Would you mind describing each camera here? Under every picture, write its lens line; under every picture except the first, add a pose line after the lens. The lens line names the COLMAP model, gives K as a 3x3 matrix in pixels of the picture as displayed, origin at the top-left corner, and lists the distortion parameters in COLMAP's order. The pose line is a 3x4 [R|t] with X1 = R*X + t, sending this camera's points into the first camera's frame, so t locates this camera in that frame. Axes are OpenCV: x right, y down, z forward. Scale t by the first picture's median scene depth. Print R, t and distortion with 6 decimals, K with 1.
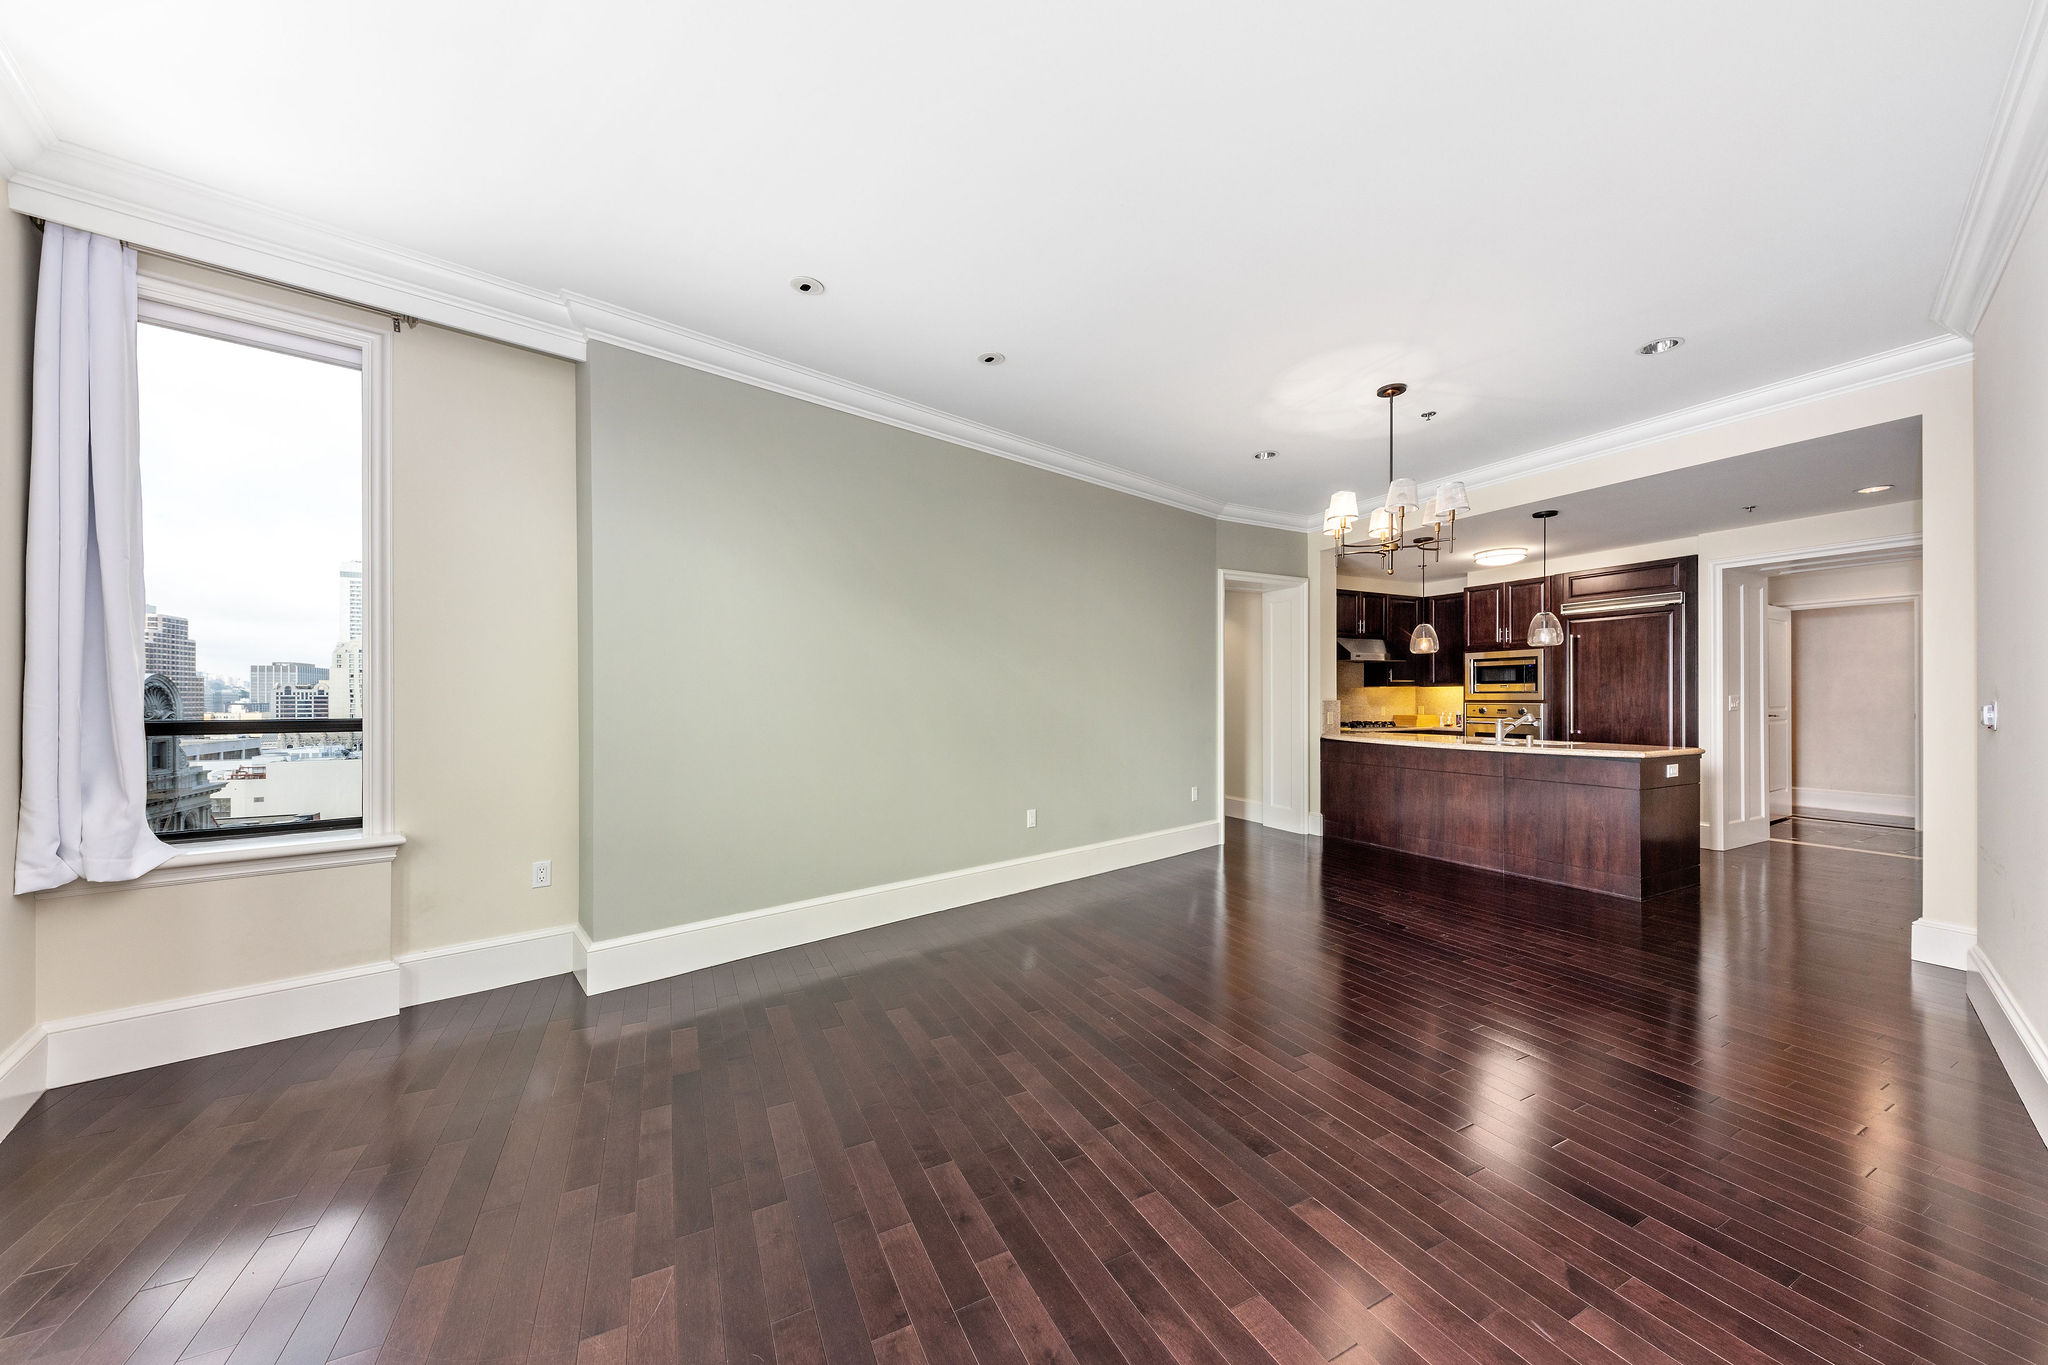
lens RADIAL K [[711.4, 0, 1031.2], [0, 711.4, 698.8], [0, 0, 1]] dist [0.001762, 0.000038]
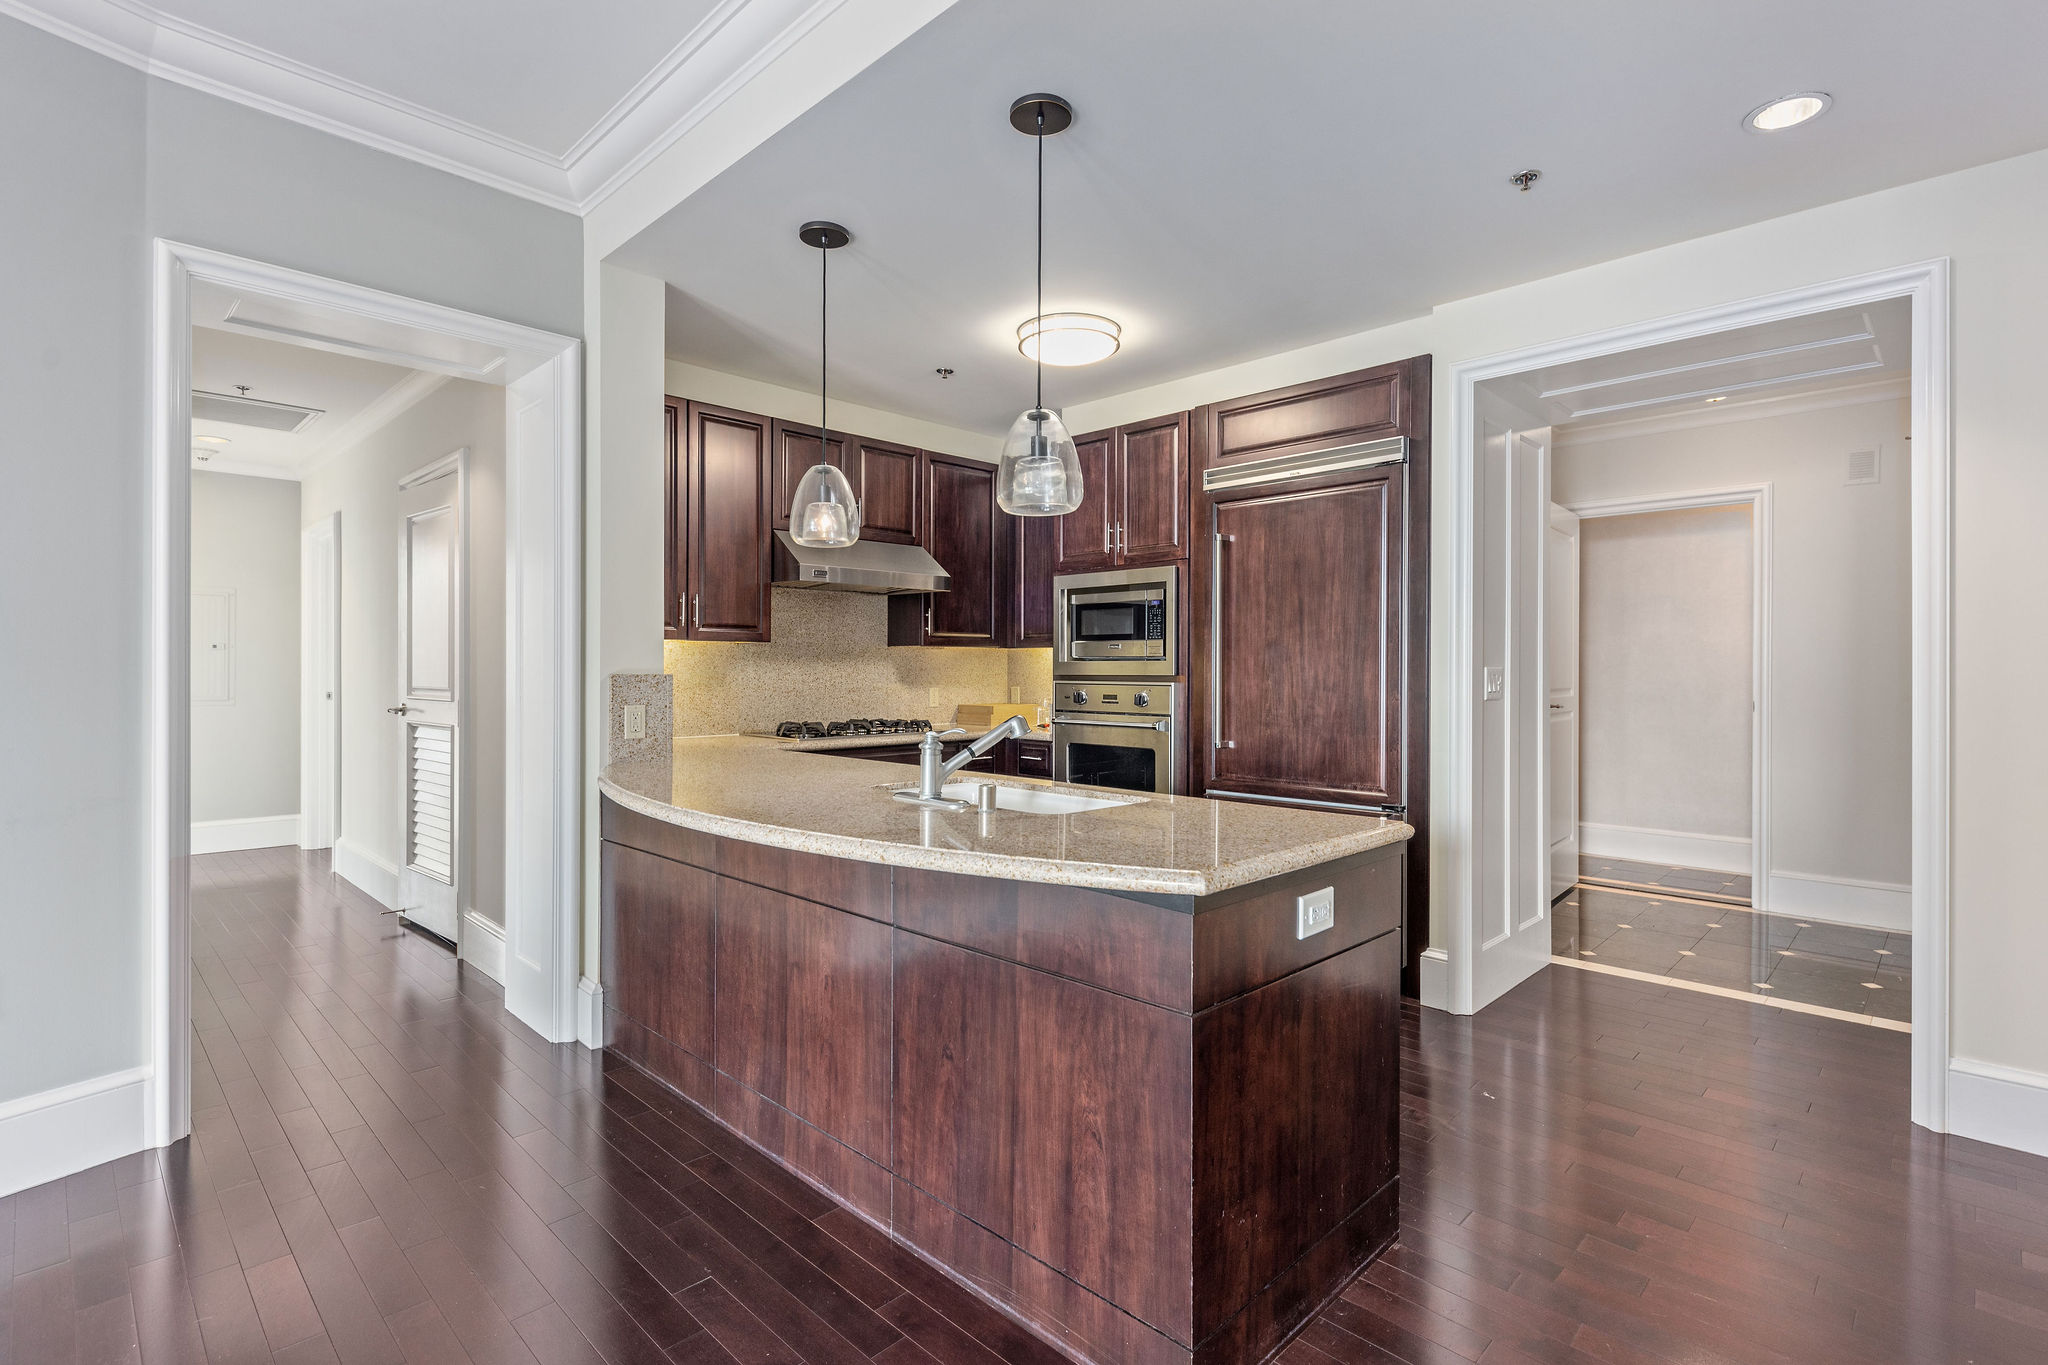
lens RADIAL K [[946.9, 0, 1067.5], [0, 946.9, 674.2], [0, 0, 1]] dist [0.011024, -0.000747]
pose [[0.943279, 0.004175, 0.331975, 0.468940], [-0.005864, 0.999974, 0.004085, -0.001337], [-0.331950, -0.005800, 0.943279, 0.459491]]
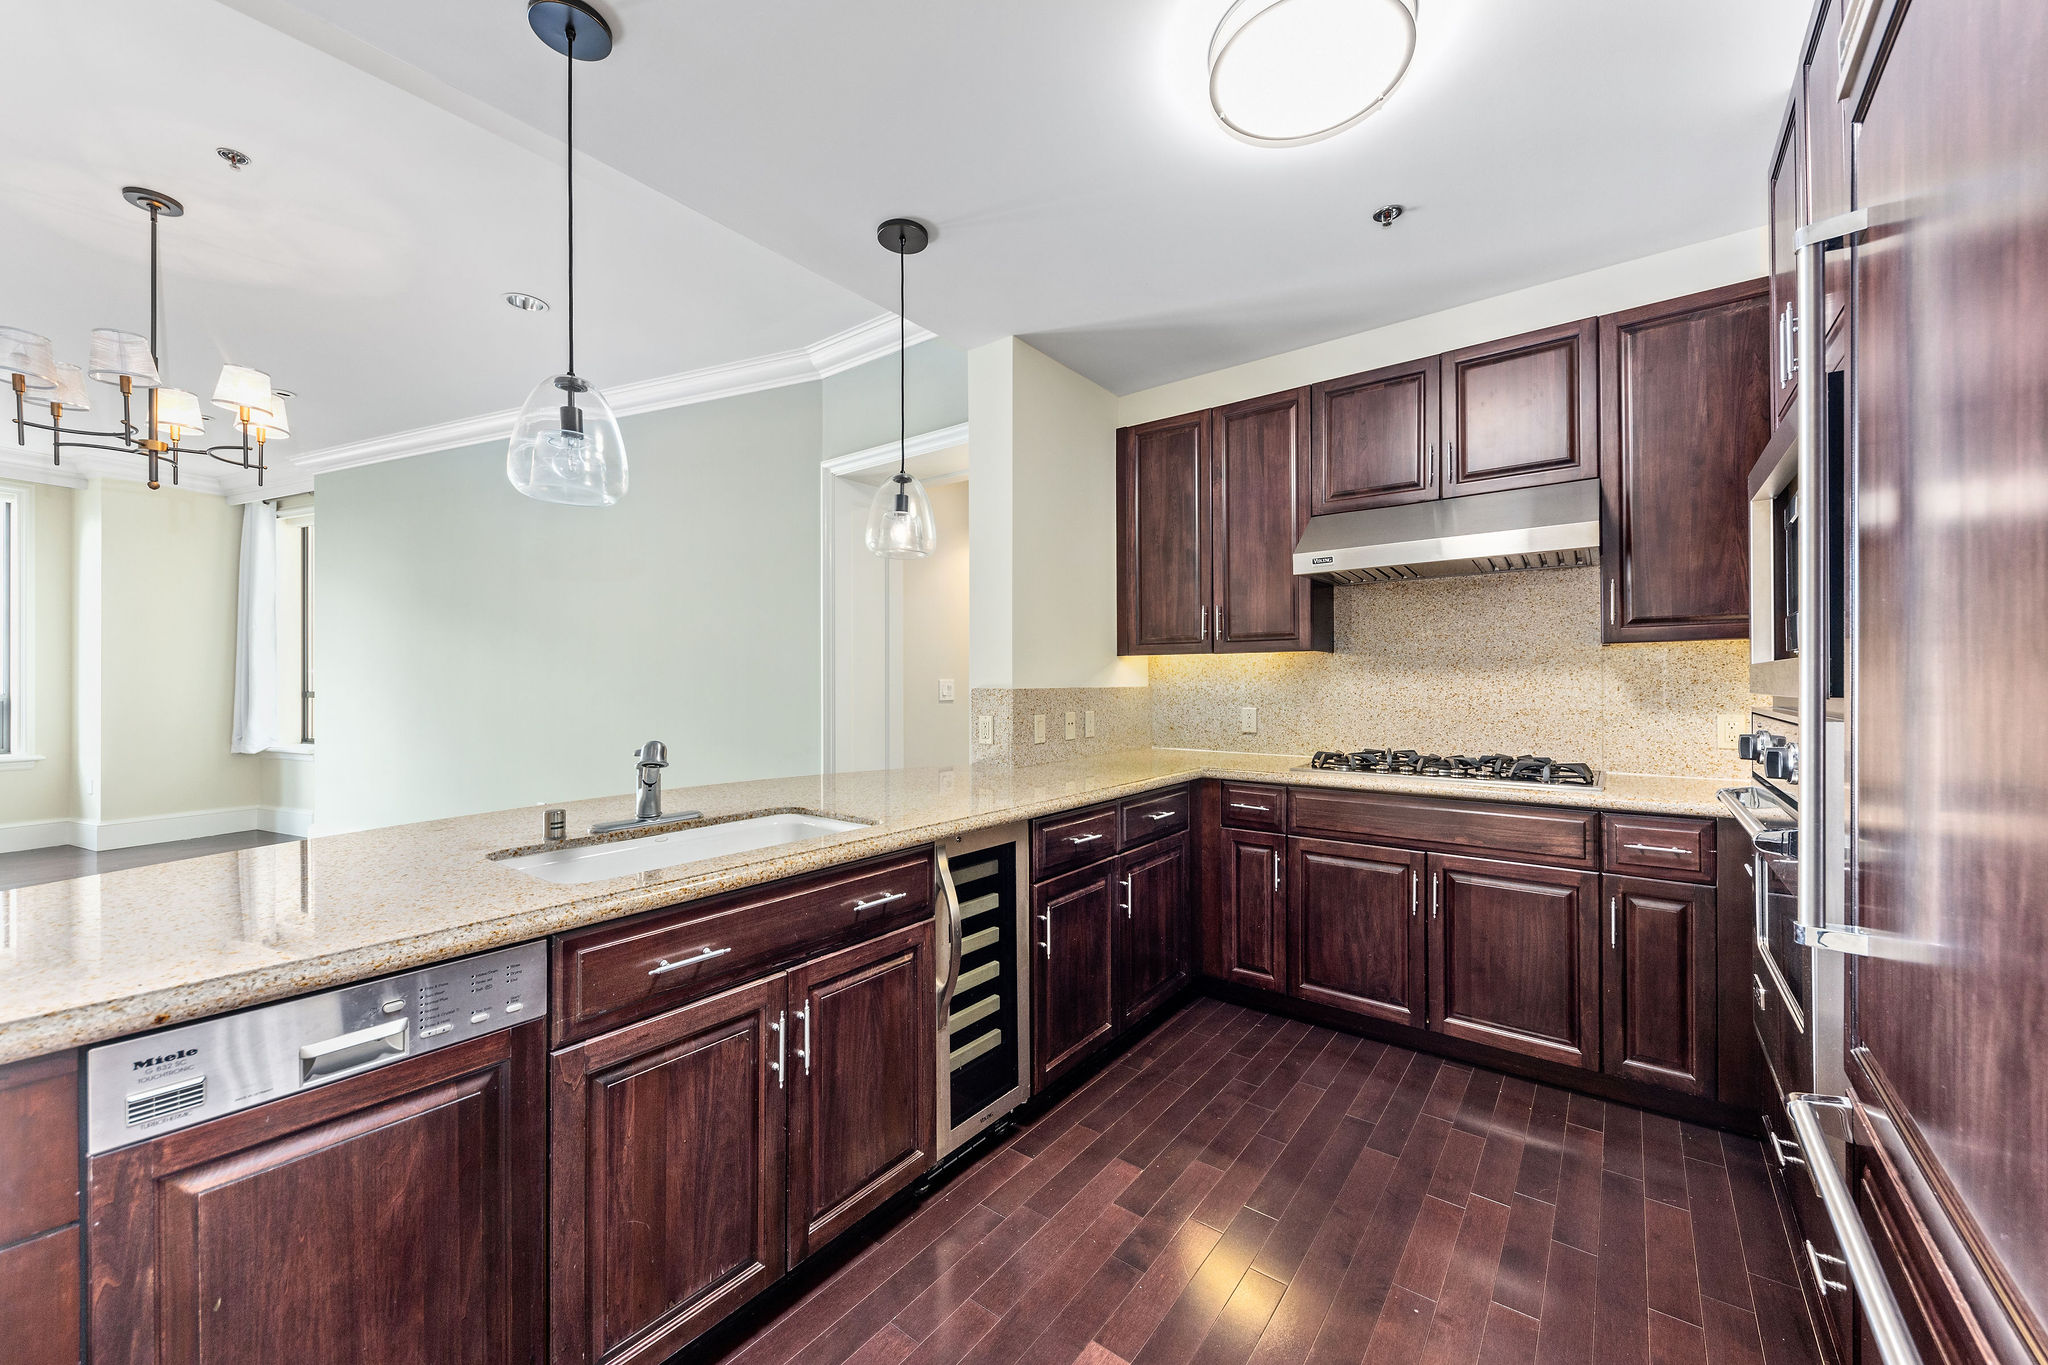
lens RADIAL K [[787.9, 0, 1033.8], [0, 787.9, 679.6], [0, 0, 1]] dist [0.003757, -0.001818]
pose [[0.419324, -0.000625, -0.907836, 0.835409], [0.000698, 1.000000, -0.000366, -0.002706], [0.907836, -0.000480, 0.419324, 0.800780]]
